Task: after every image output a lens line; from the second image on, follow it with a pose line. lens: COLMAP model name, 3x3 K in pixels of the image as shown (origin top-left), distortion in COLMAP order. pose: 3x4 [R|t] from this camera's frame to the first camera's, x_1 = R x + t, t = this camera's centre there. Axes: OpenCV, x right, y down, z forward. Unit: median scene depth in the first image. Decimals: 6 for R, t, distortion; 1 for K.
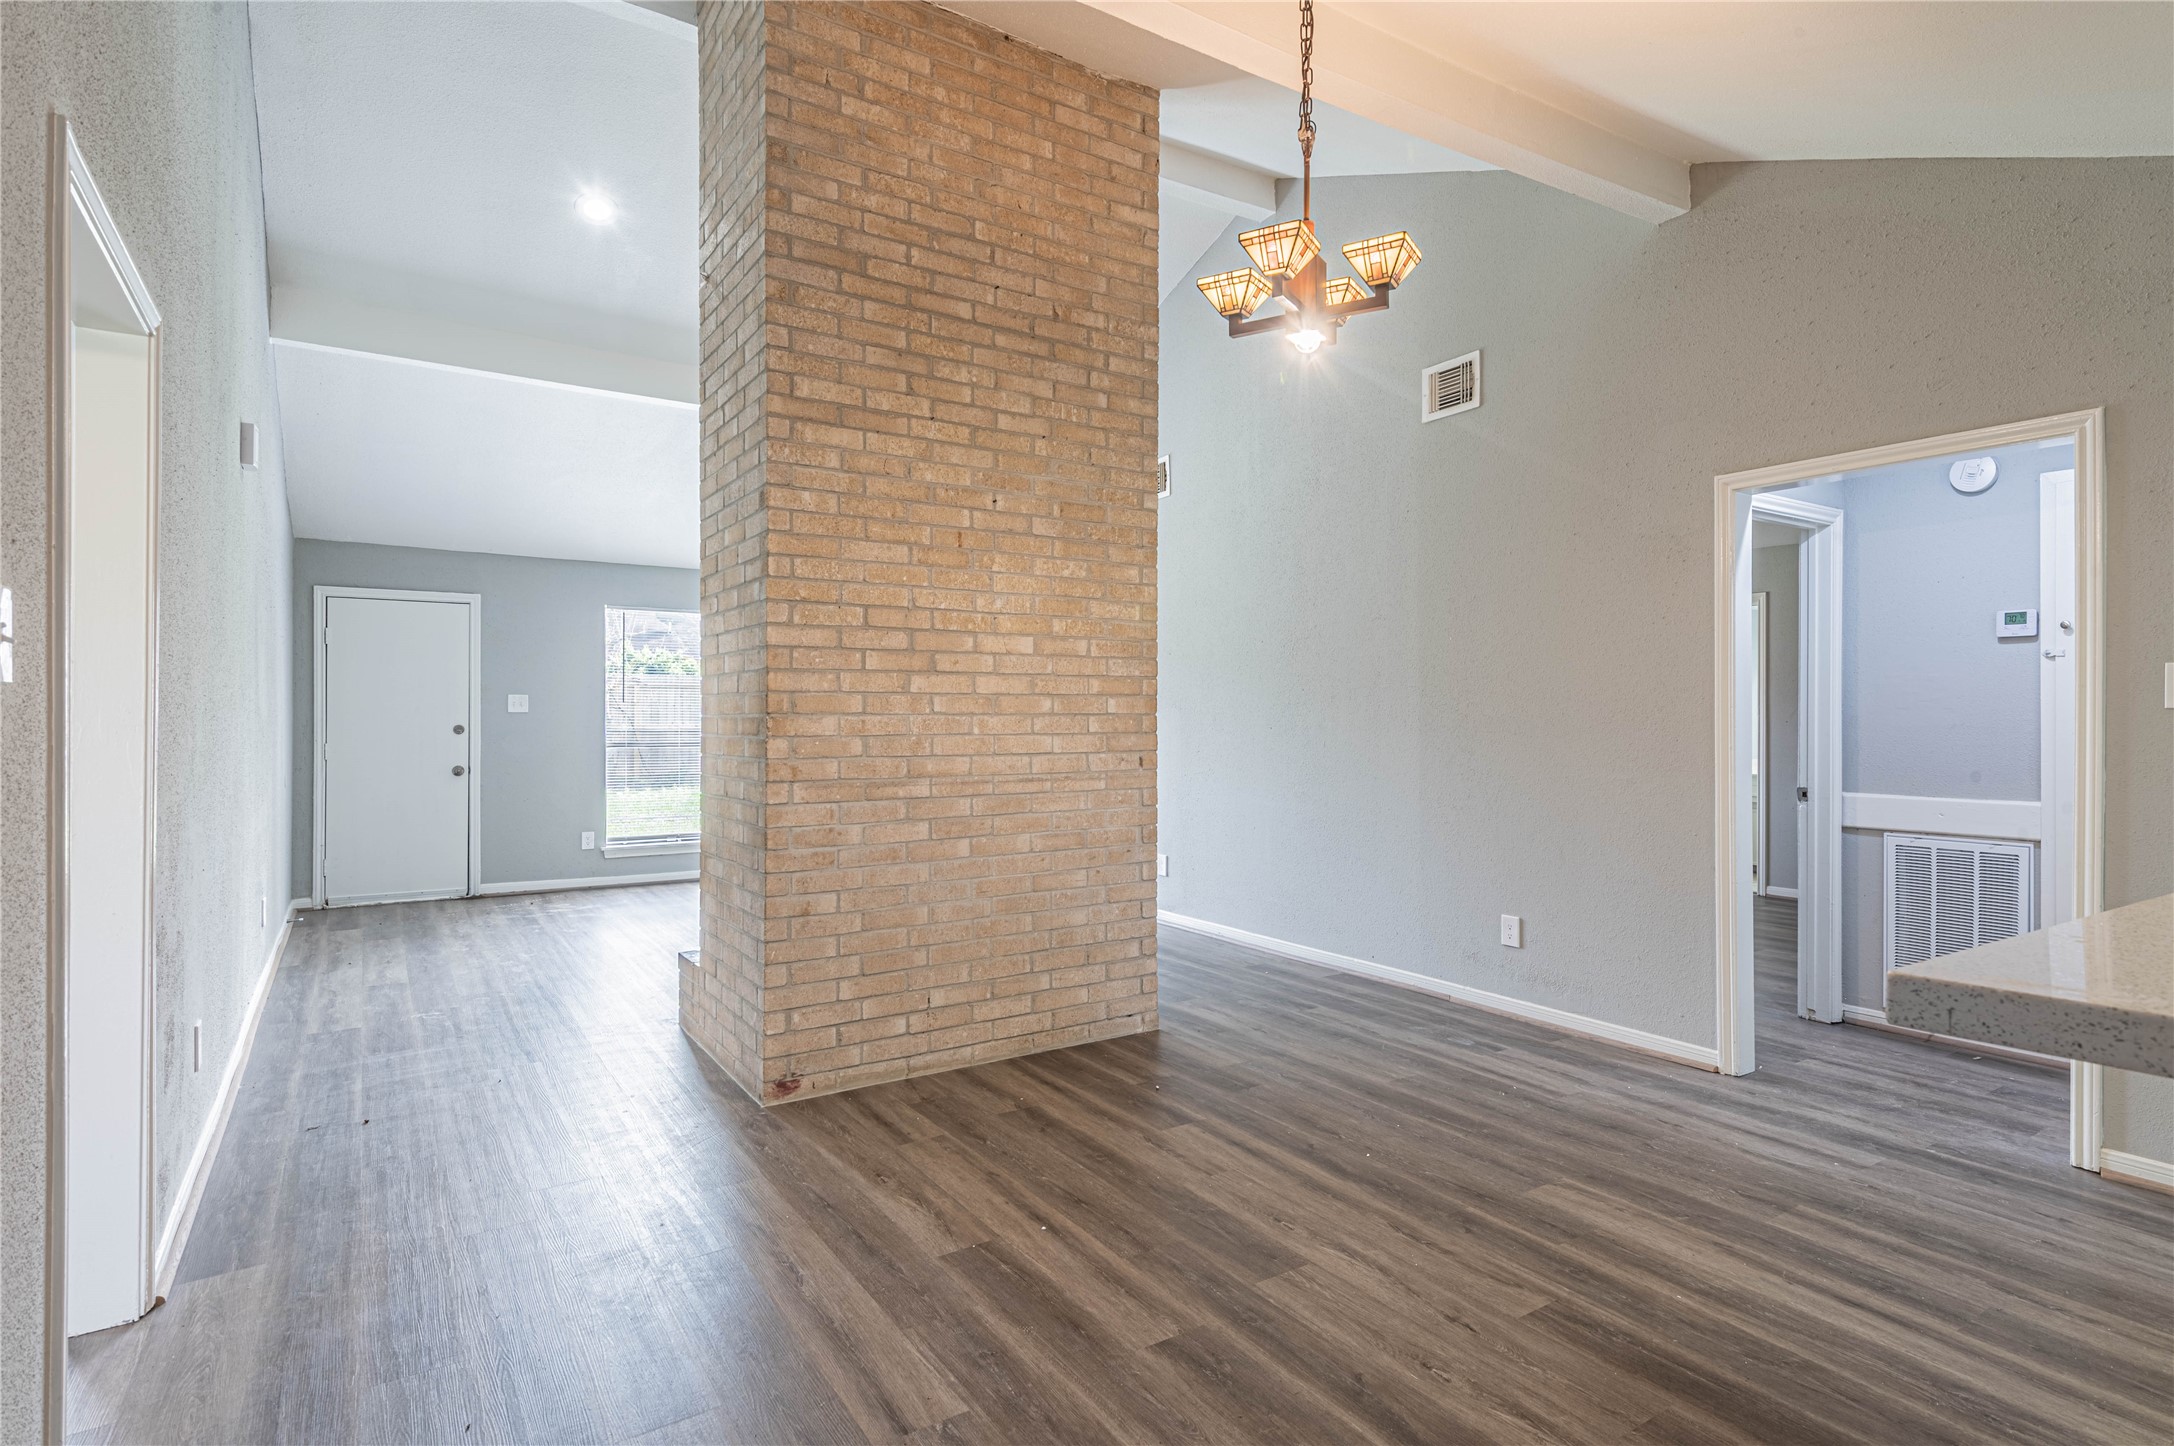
lens RADIAL K [[1106.8, 0, 1087.0], [0, 1106.8, 723.0], [0, 0, 1]] dist [-0.001791, -0.000048]
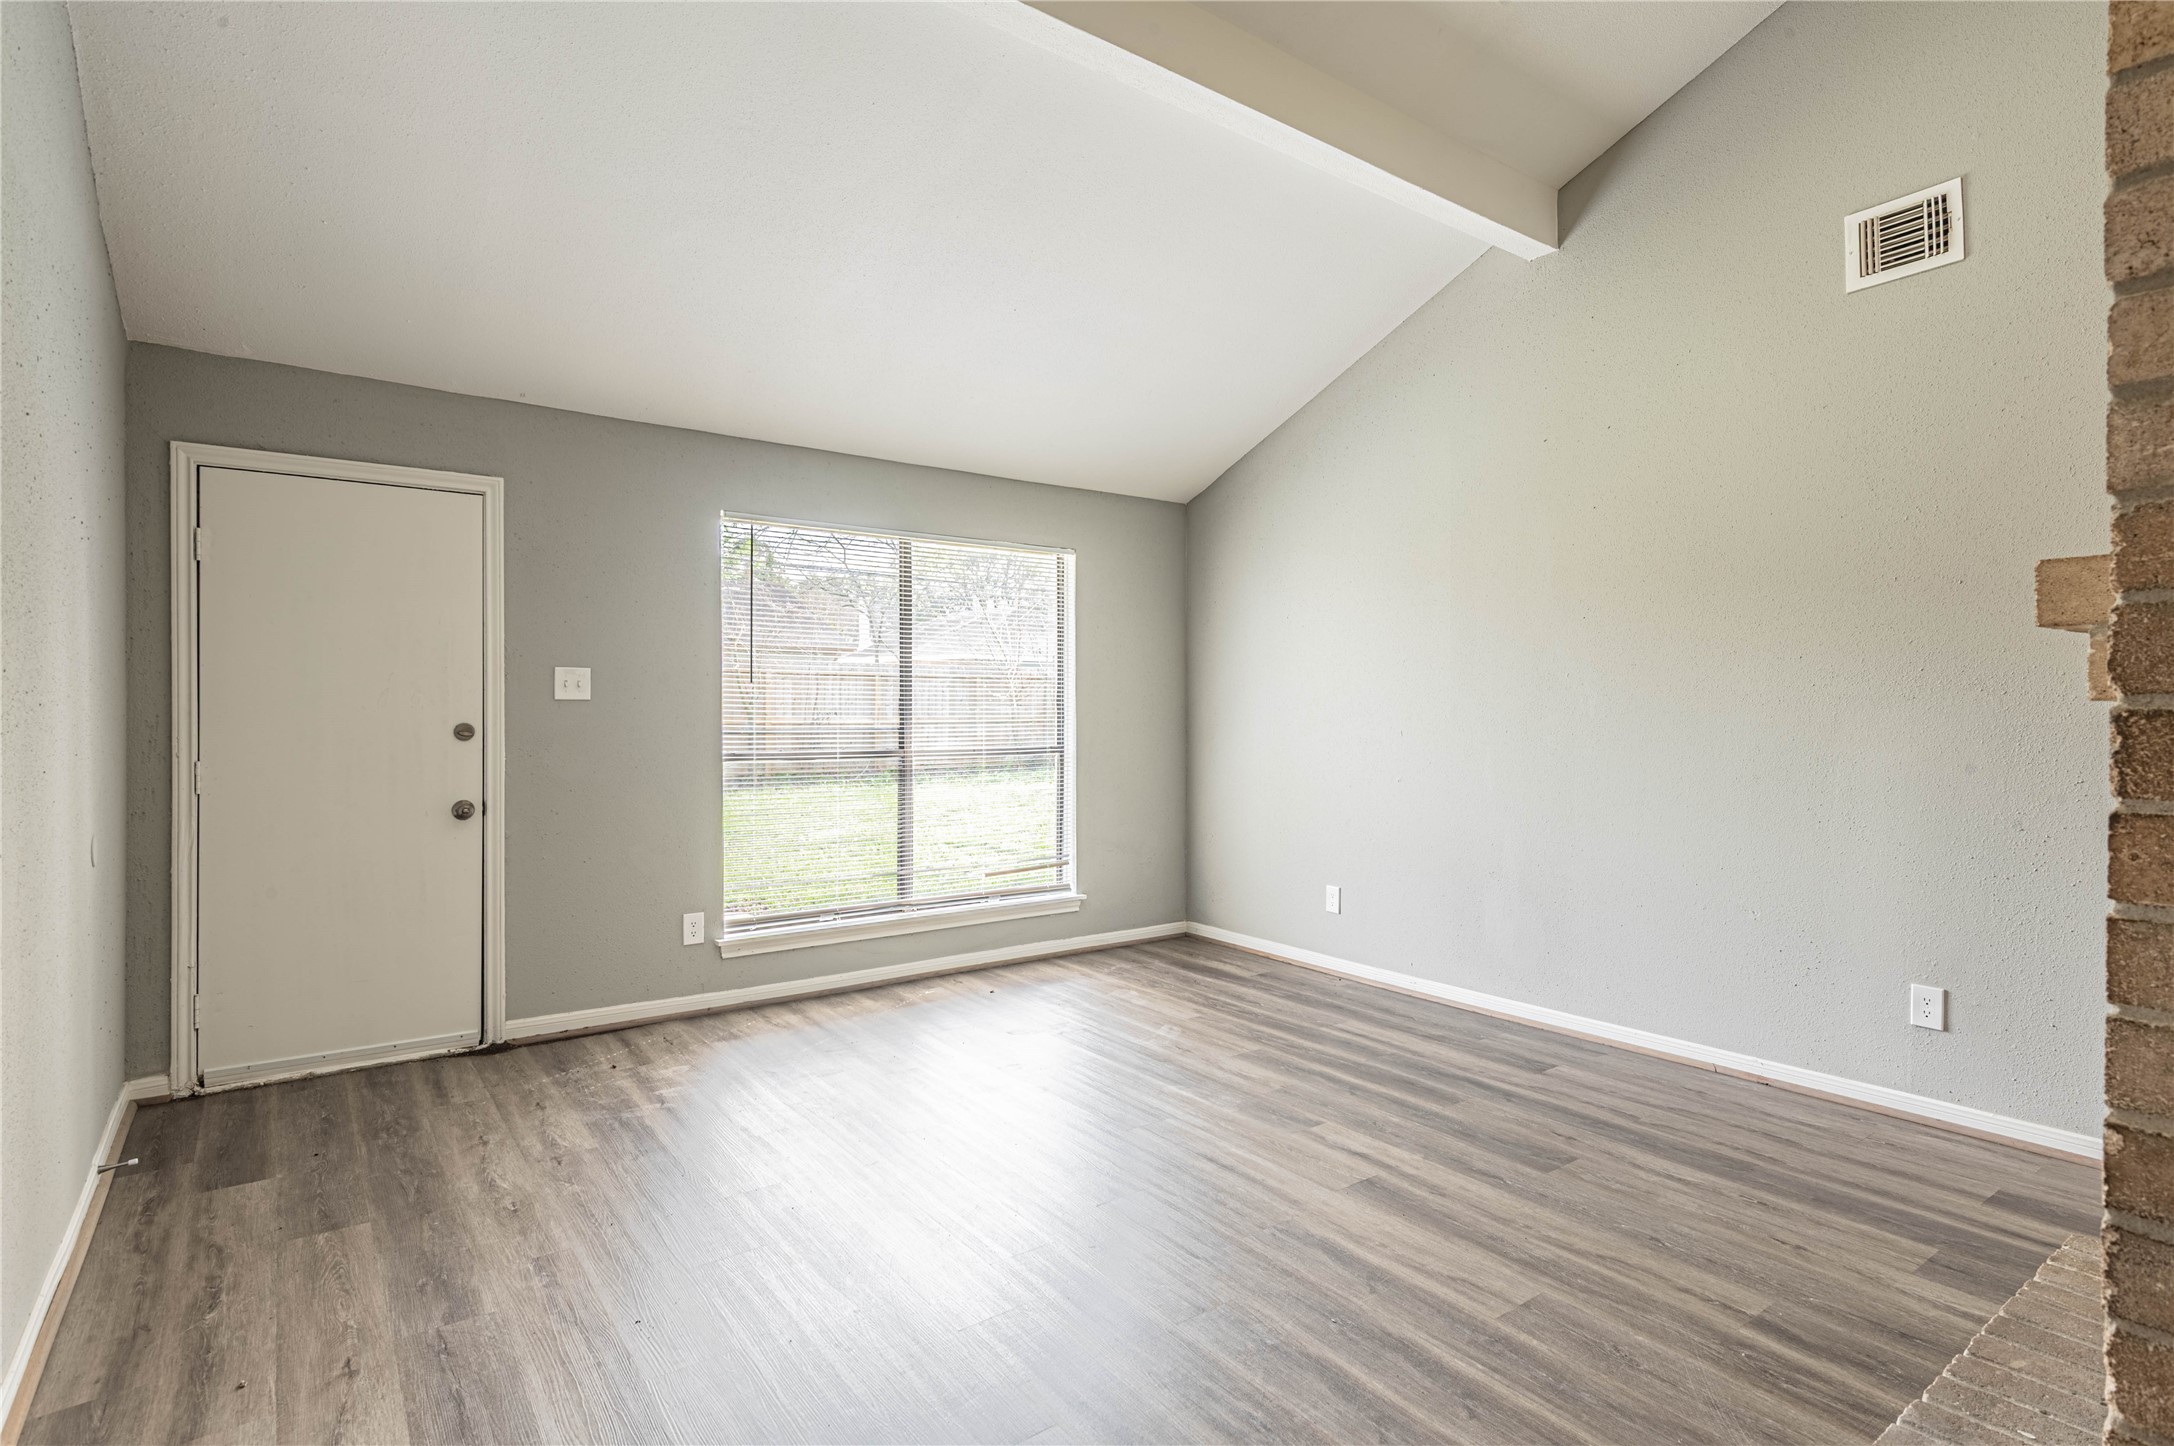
lens RADIAL K [[1098.0, 0, 1087.0], [0, 1098.0, 723.0], [0, 0, 1]] dist [0.000581, -0.000735]
pose [[0.998418, 0.001840, 0.056190, -0.298962], [-0.002341, 0.999958, 0.008848, -0.003715], [-0.056172, -0.008966, 0.998381, 0.457270]]
